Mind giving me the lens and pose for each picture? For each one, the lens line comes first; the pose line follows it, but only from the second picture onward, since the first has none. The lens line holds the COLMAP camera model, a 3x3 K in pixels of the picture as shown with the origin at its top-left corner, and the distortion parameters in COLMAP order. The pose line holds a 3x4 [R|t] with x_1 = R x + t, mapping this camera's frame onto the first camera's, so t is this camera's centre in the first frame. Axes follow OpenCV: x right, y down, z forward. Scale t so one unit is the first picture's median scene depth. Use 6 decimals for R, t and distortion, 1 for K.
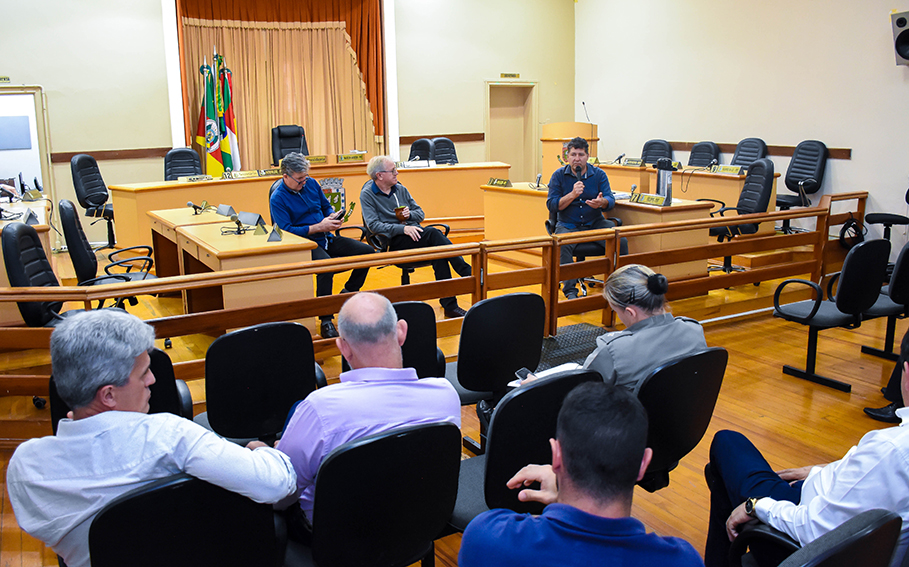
lens RADIAL K [[810.3, 0, 454.5], [0, 810.3, 283.5], [0, 0, 1]] dist [-0.114340, 0.148087]
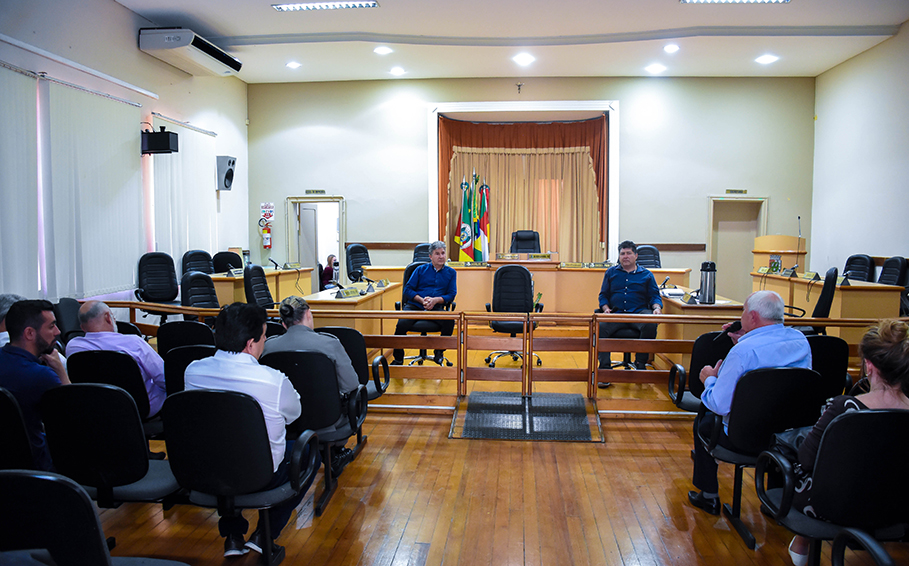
lens RADIAL K [[810.3, 0, 454.5], [0, 810.3, 283.0], [0, 0, 1]] dist [-0.114340, 0.148087]
pose [[0.819597, 0.058977, -0.569897, 0.408503], [-0.142565, 0.984395, -0.103156, 0.024500], [0.554920, 0.165794, 0.815215, -0.052331]]
